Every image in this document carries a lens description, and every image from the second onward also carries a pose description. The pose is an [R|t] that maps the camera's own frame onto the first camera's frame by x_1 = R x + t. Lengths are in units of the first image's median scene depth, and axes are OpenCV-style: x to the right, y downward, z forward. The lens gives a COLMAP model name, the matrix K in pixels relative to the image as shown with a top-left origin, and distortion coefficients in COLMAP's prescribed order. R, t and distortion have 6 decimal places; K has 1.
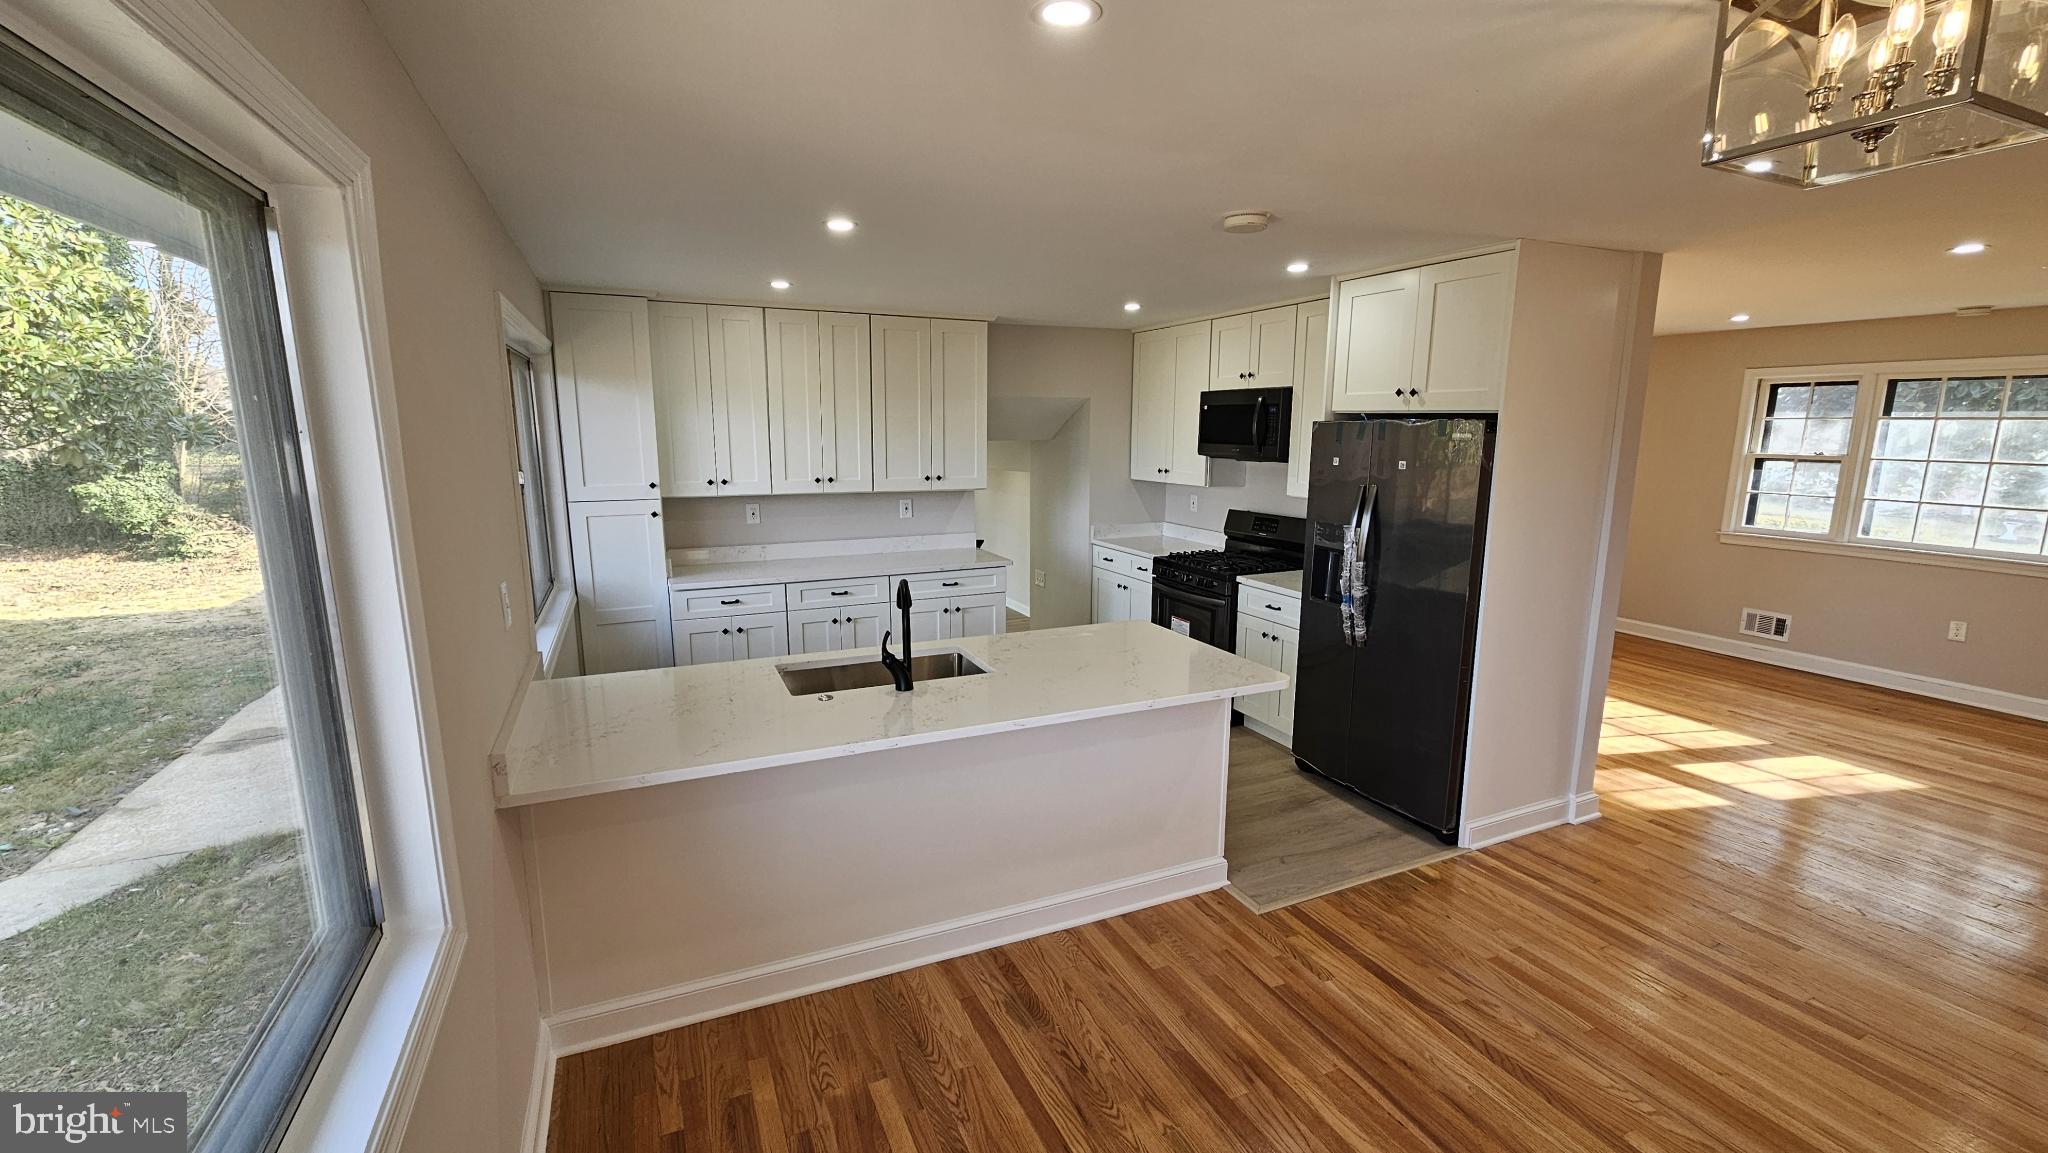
lens RADIAL K [[840.9, 0, 1020.3], [0, 840.9, 578.4], [0, 0, 1]] dist [0.000008, 0.000264]
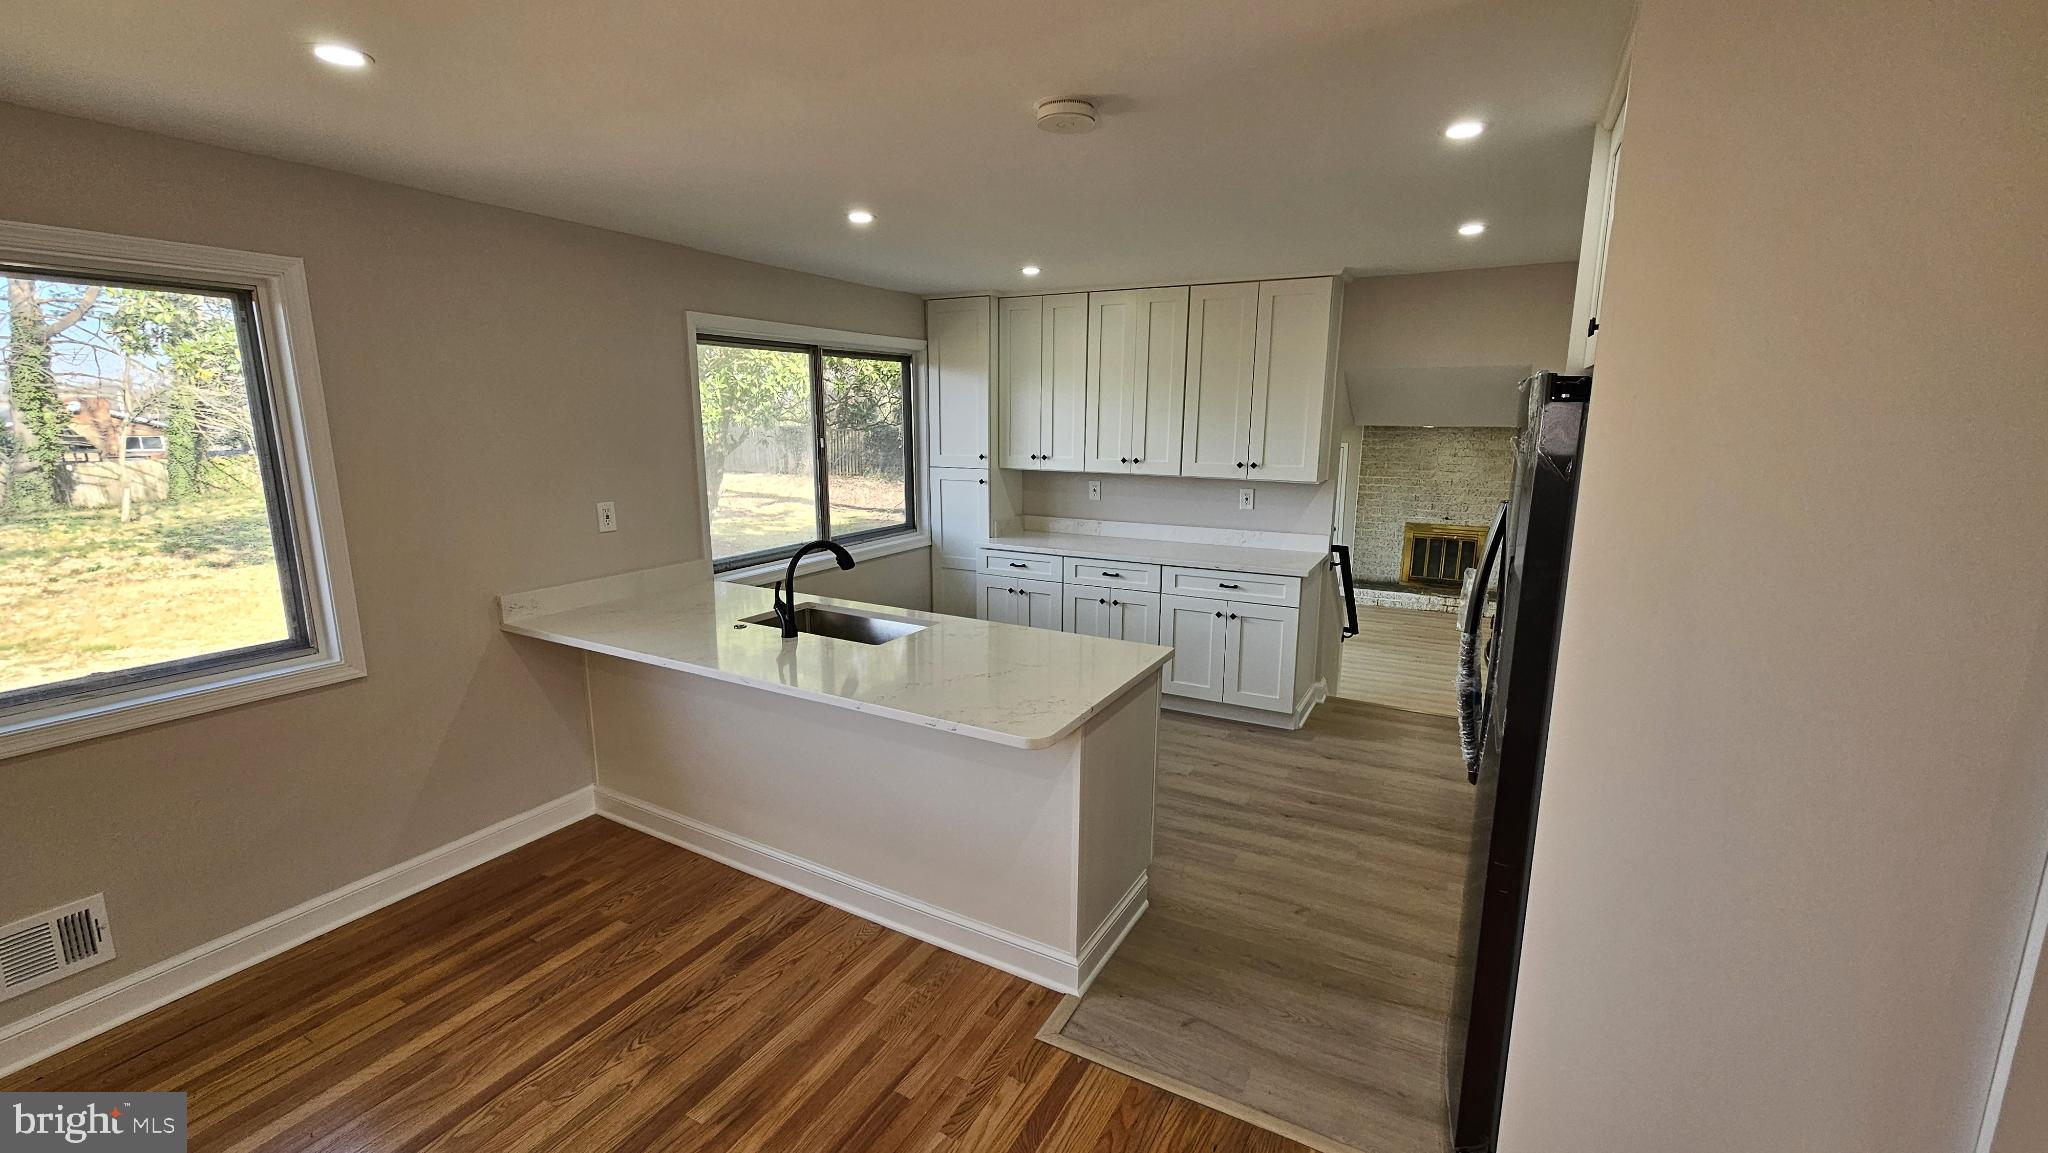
lens RADIAL K [[840.9, 0, 1020.3], [0, 840.9, 578.4], [0, 0, 1]] dist [0.000008, 0.000264]
pose [[0.597062, 0.152313, -0.787603, 0.501022], [-0.148049, 0.985866, 0.078423, -0.039772], [0.788415, 0.069781, 0.611172, 0.310009]]
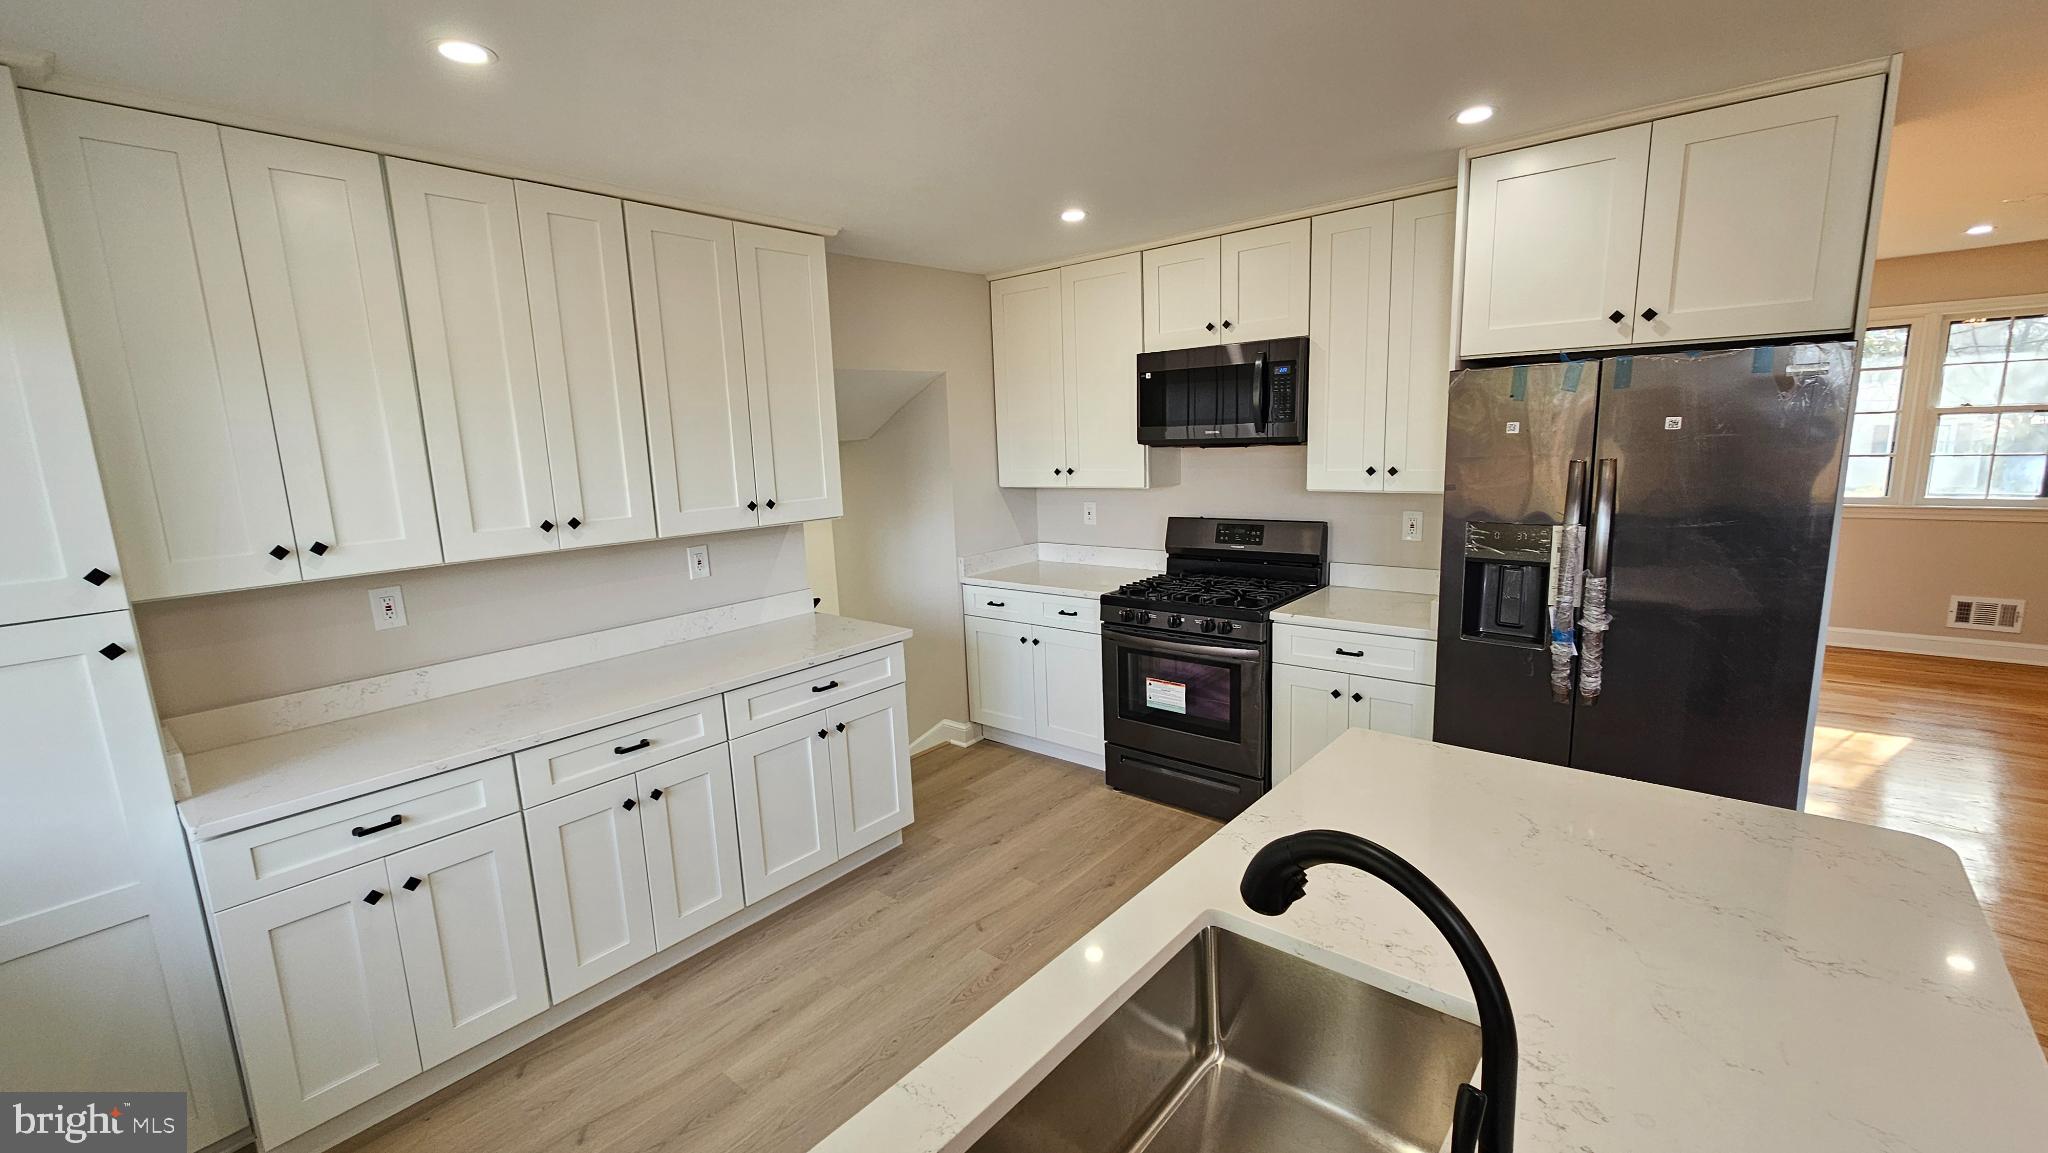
lens RADIAL K [[840.1, 0, 1024.0], [0, 840.1, 576.5], [0, 0, 1]] dist [0.000512, -0.000053]
pose [[0.902738, -0.111664, 0.415445, -0.199880], [0.119803, 0.992776, 0.006516, -0.058040], [-0.413171, 0.043890, 0.909595, 0.444341]]
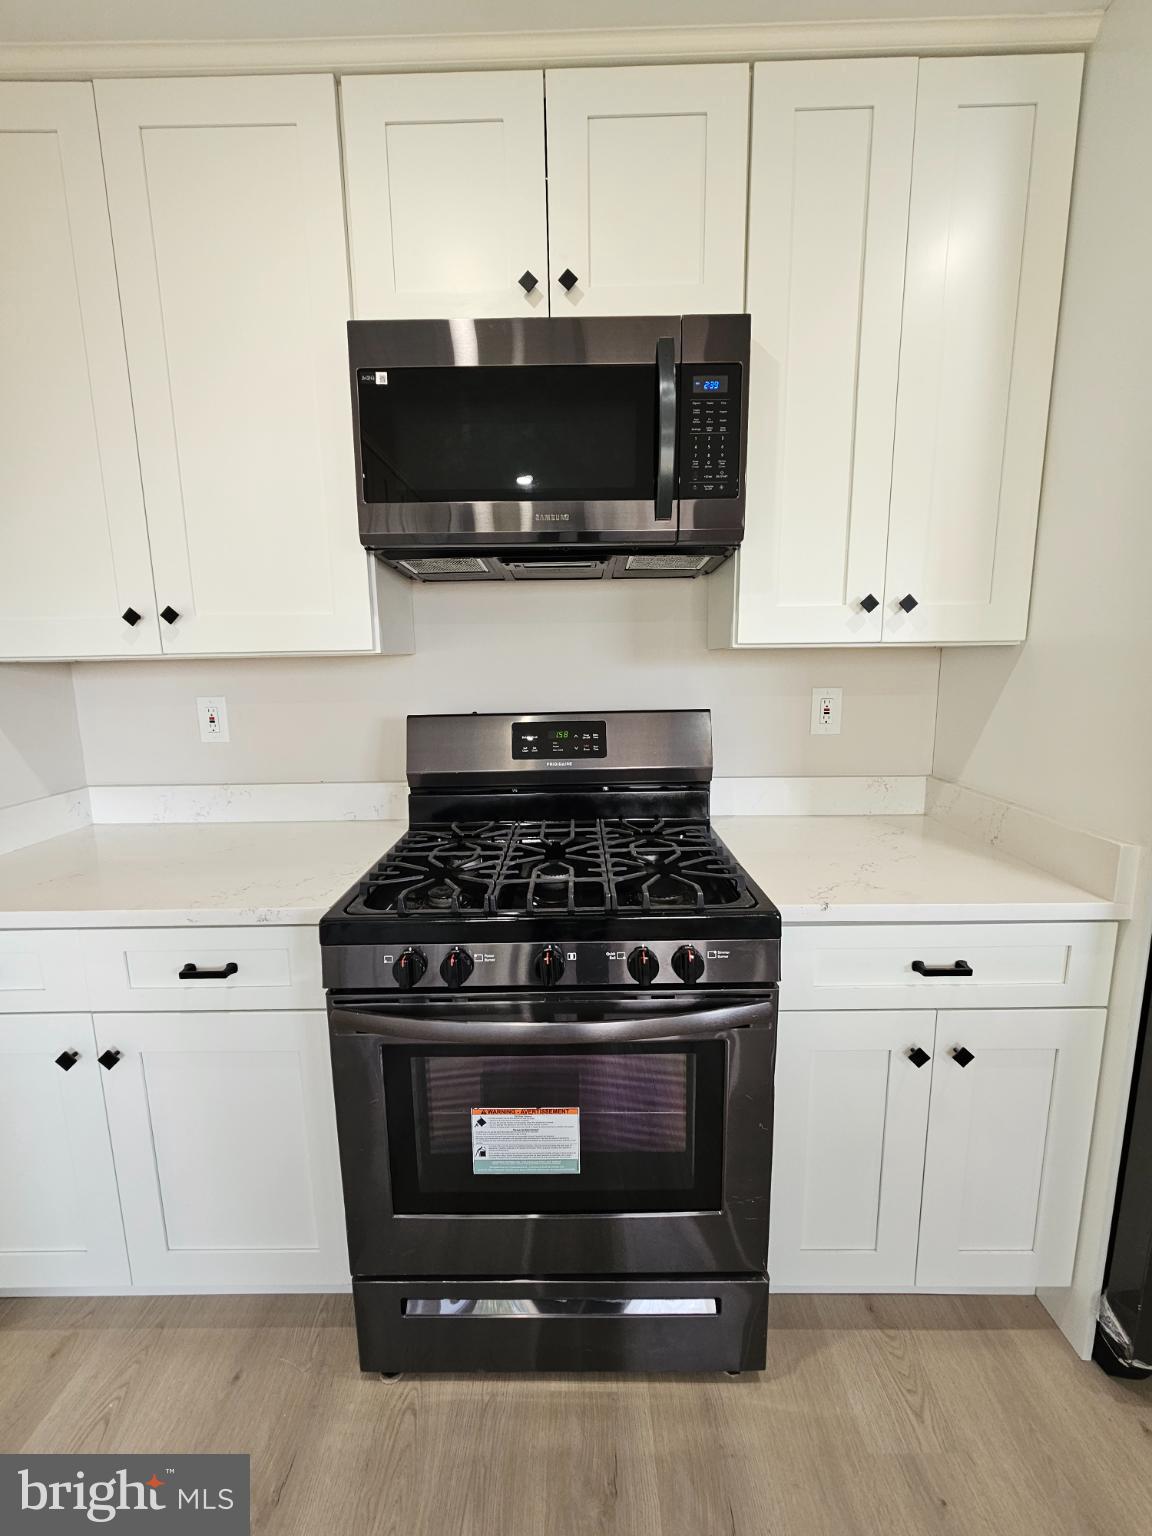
lens RADIAL K [[631.3, 0, 575.2], [0, 631.3, 764.0], [0, 0, 1]] dist [0.000773, -0.000085]
pose [[0.425531, -0.159091, 0.890850, 0.031568], [0.181712, 0.979397, 0.088106, -0.083197], [-0.886512, 0.124386, 0.445672, 0.928685]]
